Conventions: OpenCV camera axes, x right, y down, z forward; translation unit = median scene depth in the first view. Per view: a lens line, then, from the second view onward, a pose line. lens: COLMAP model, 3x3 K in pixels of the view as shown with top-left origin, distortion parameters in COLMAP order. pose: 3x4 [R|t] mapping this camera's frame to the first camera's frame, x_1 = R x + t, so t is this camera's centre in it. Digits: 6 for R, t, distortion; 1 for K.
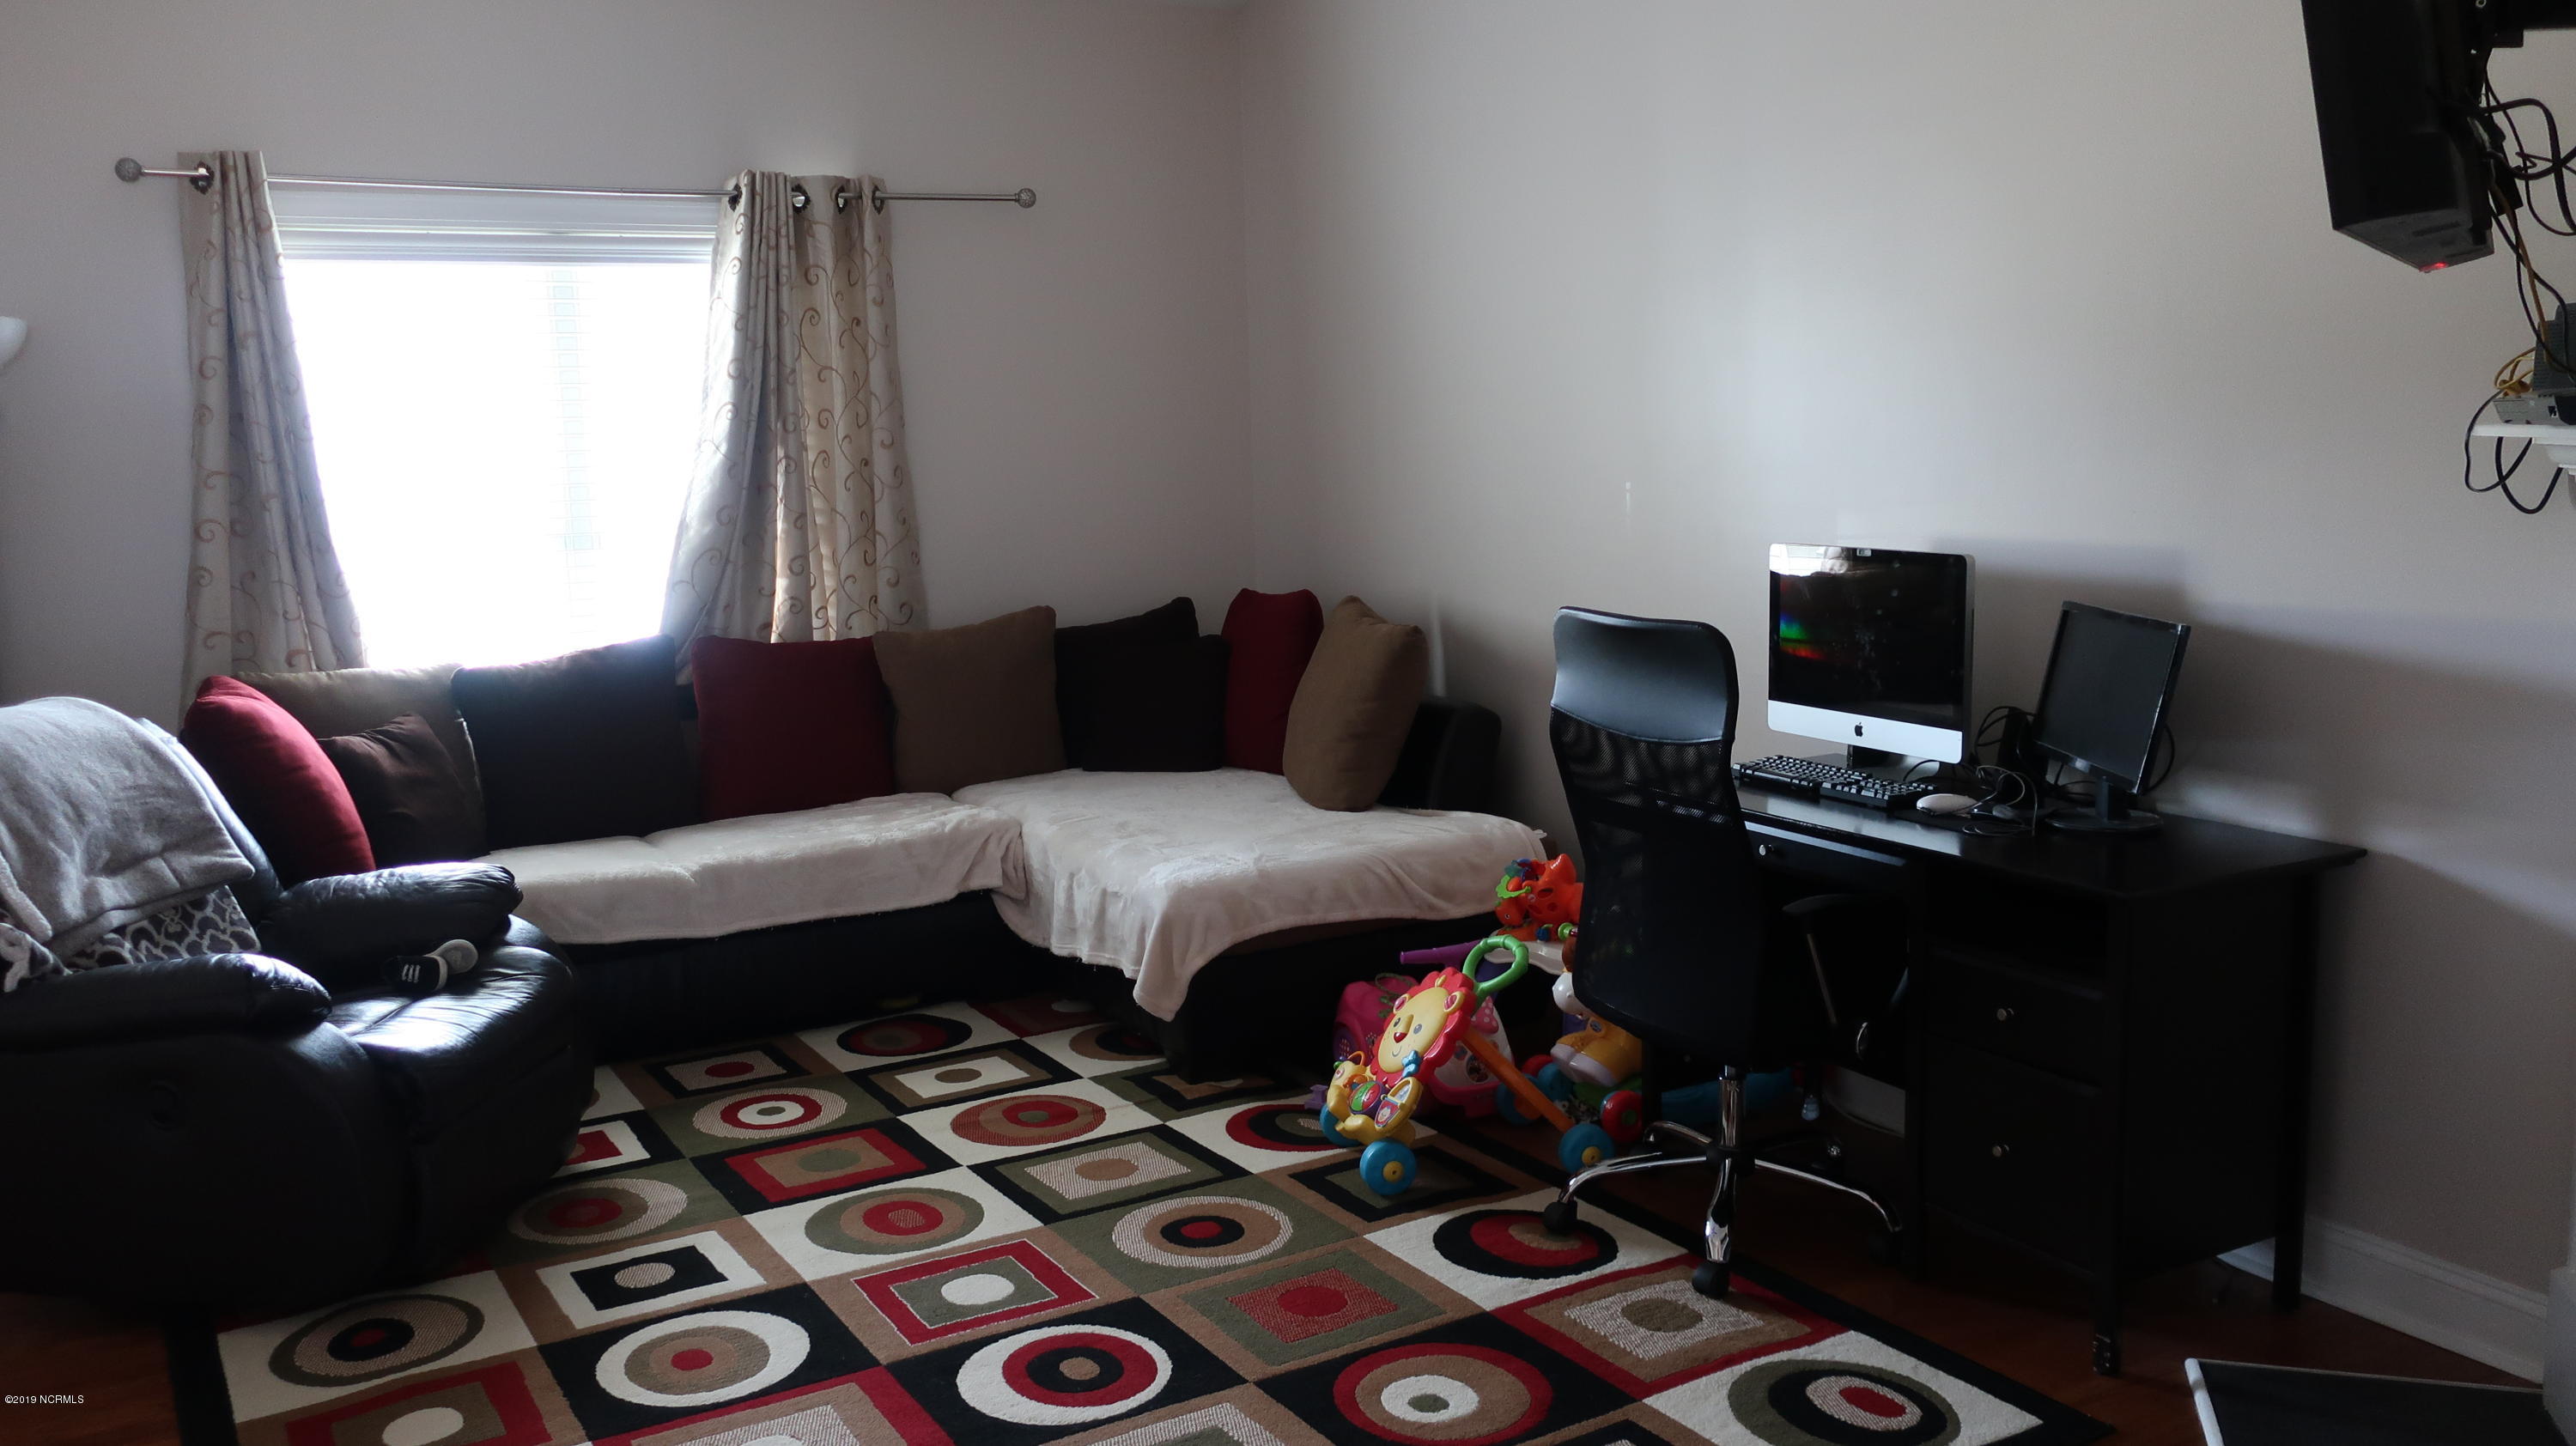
lens RADIAL K [[2050.5, 0, 1288.6], [0, 2050.5, 723.1], [0, 0, 1]] dist [0.010966, -0.007849]
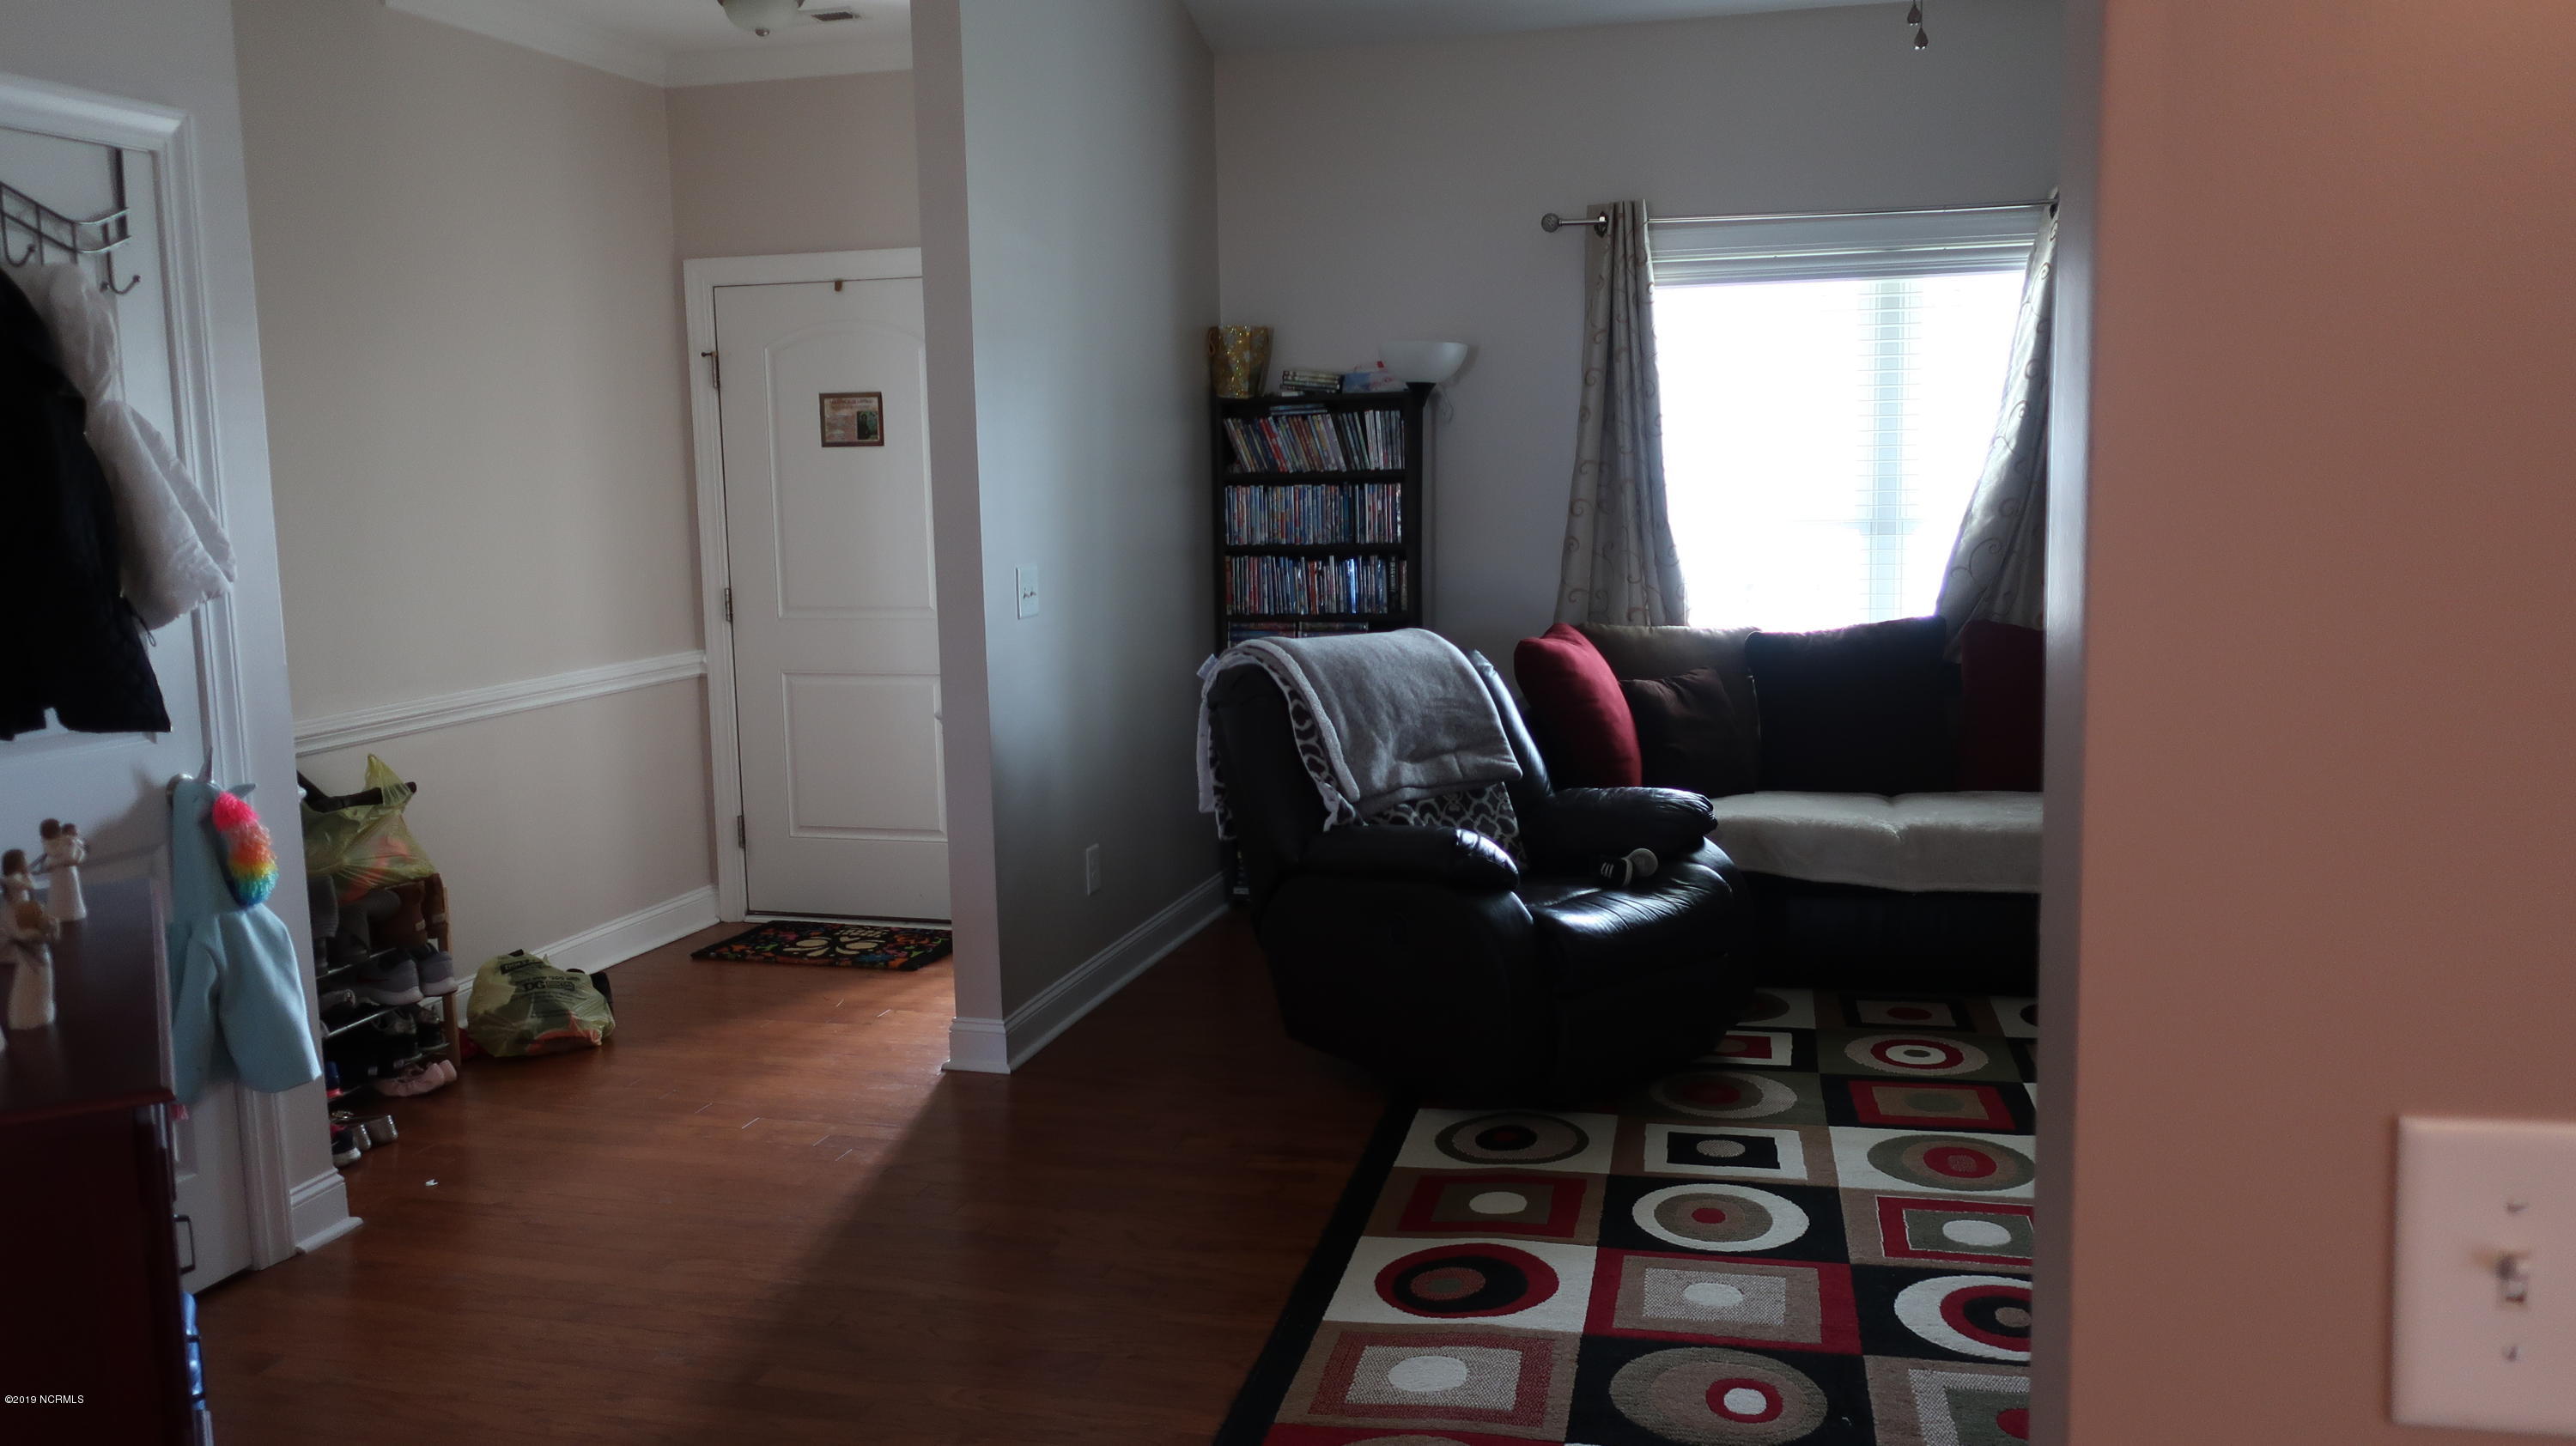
lens RADIAL K [[2050.5, 0, 1294.8], [0, 2050.5, 721.2], [0, 0, 1]] dist [0.010966, -0.007849]
pose [[0.731740, 0.100709, -0.674103, 0.230642], [-0.095972, 0.994394, 0.044381, -0.003762], [0.674793, 0.032220, 0.737303, -0.036598]]
